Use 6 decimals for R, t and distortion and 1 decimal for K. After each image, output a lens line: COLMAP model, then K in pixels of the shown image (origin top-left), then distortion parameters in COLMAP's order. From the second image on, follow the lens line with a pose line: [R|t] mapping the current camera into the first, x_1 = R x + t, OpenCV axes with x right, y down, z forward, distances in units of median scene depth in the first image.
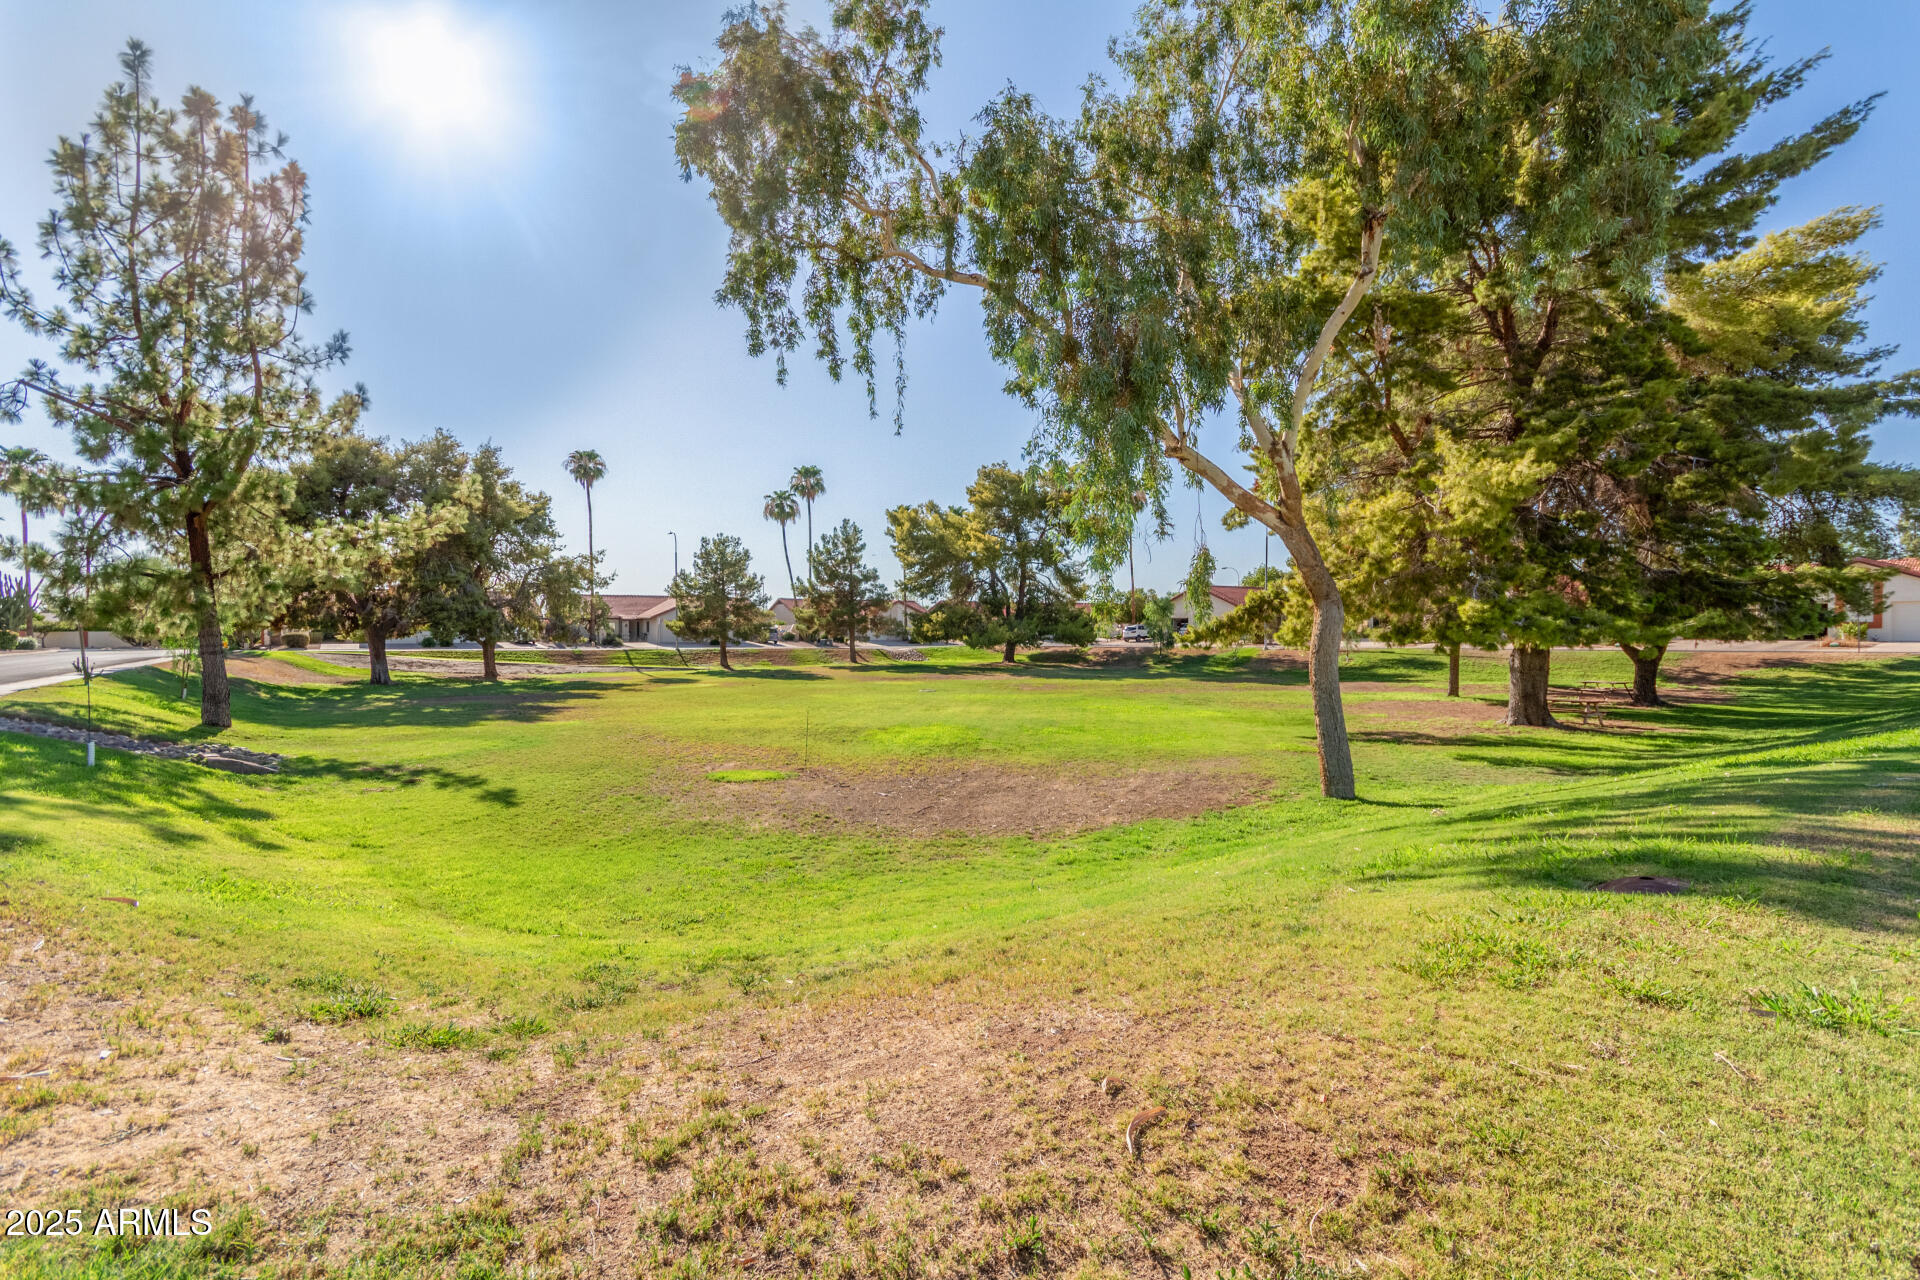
lens RADIAL K [[892.1, 0, 952.5], [0, 892.1, 643.0], [0, 0, 1]] dist [0.003336, 0.001243]
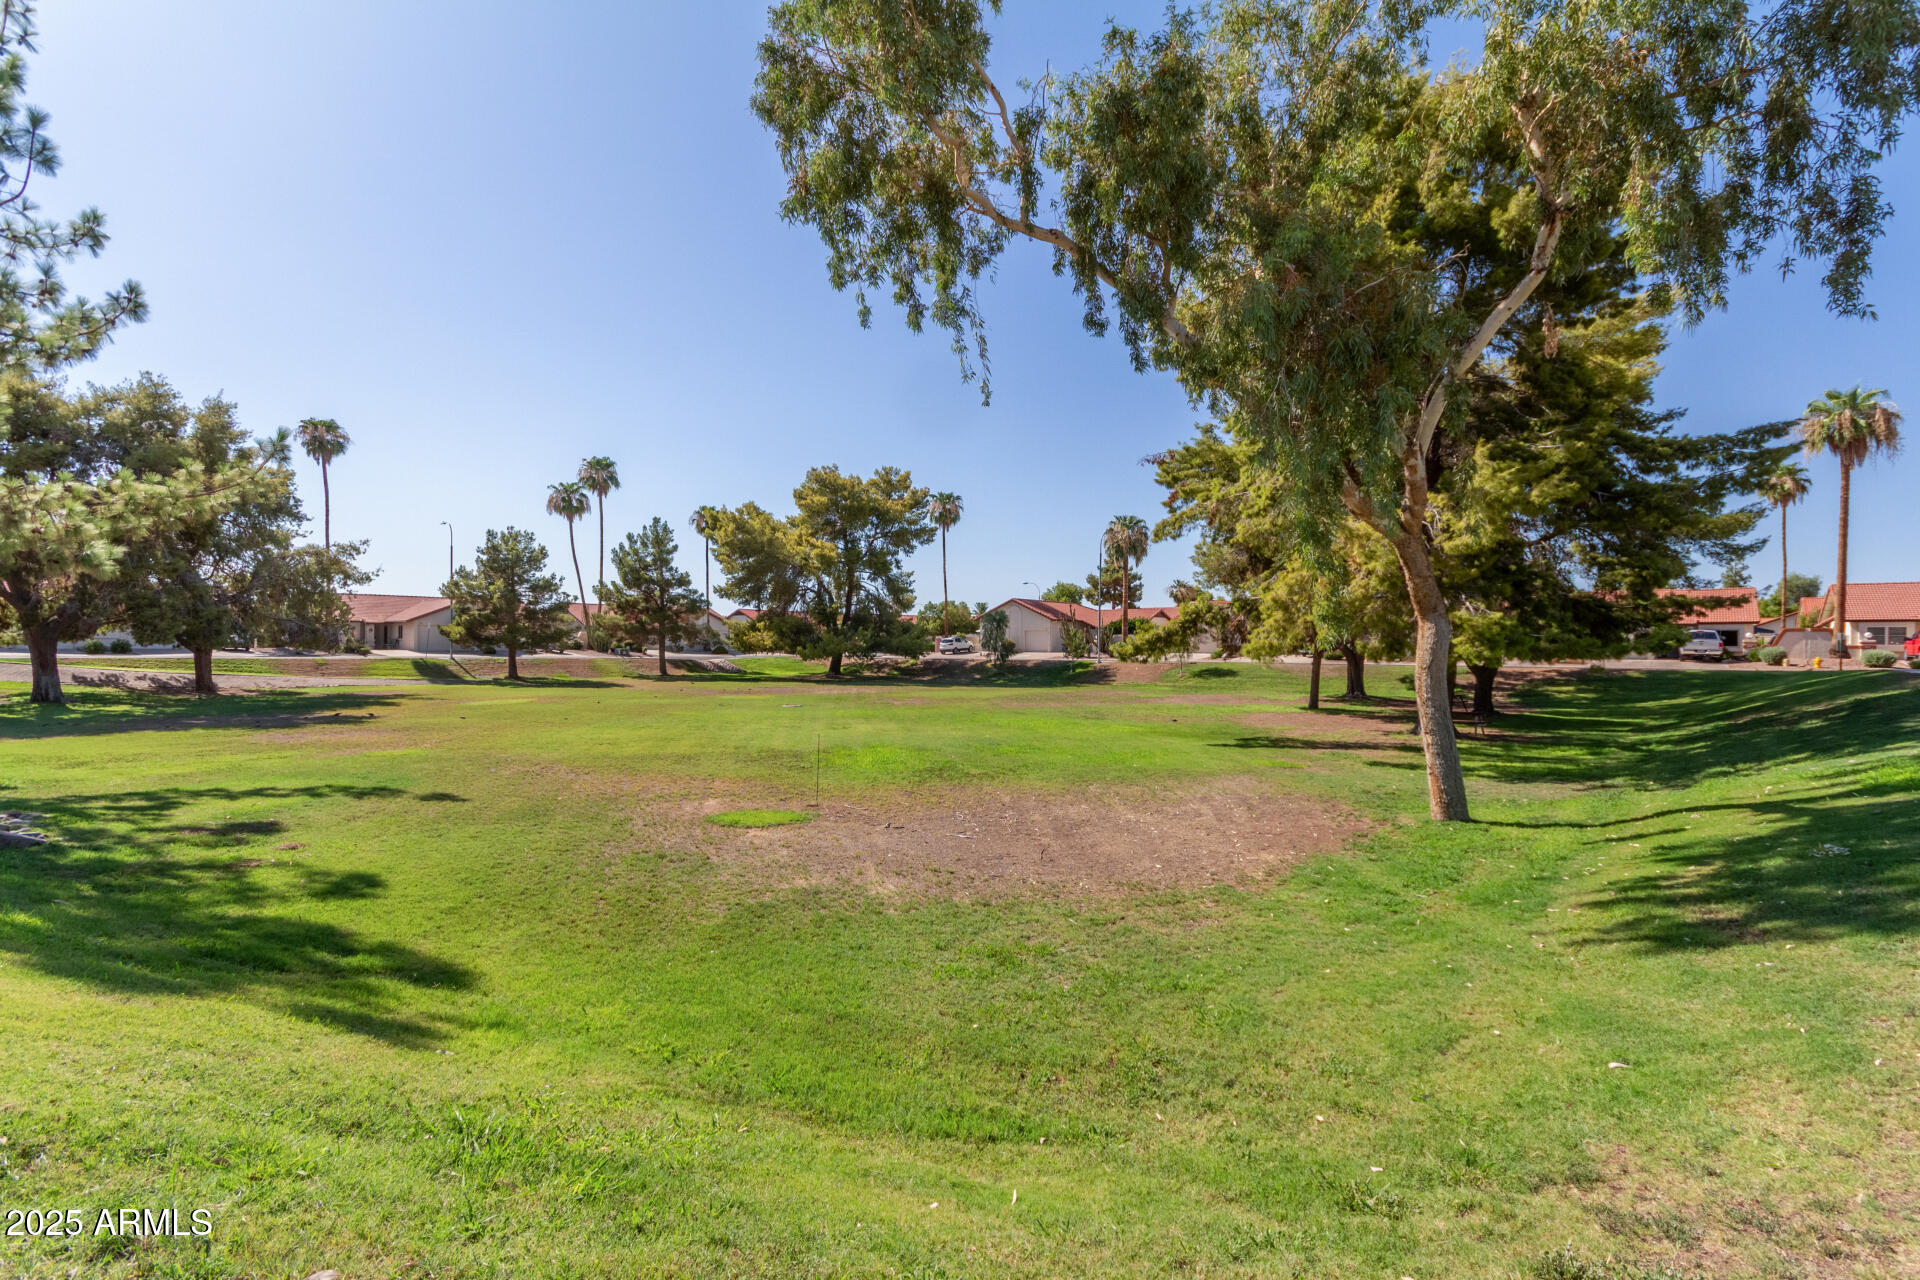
lens RADIAL K [[892.1, 0, 958.4], [0, 892.1, 649.3], [0, 0, 1]] dist [0.003336, 0.001243]
pose [[0.965099, 0.010481, 0.261676, -0.169664], [-0.008765, 0.999932, -0.007724, 0.001695], [-0.261739, 0.005161, 0.965125, 0.111224]]
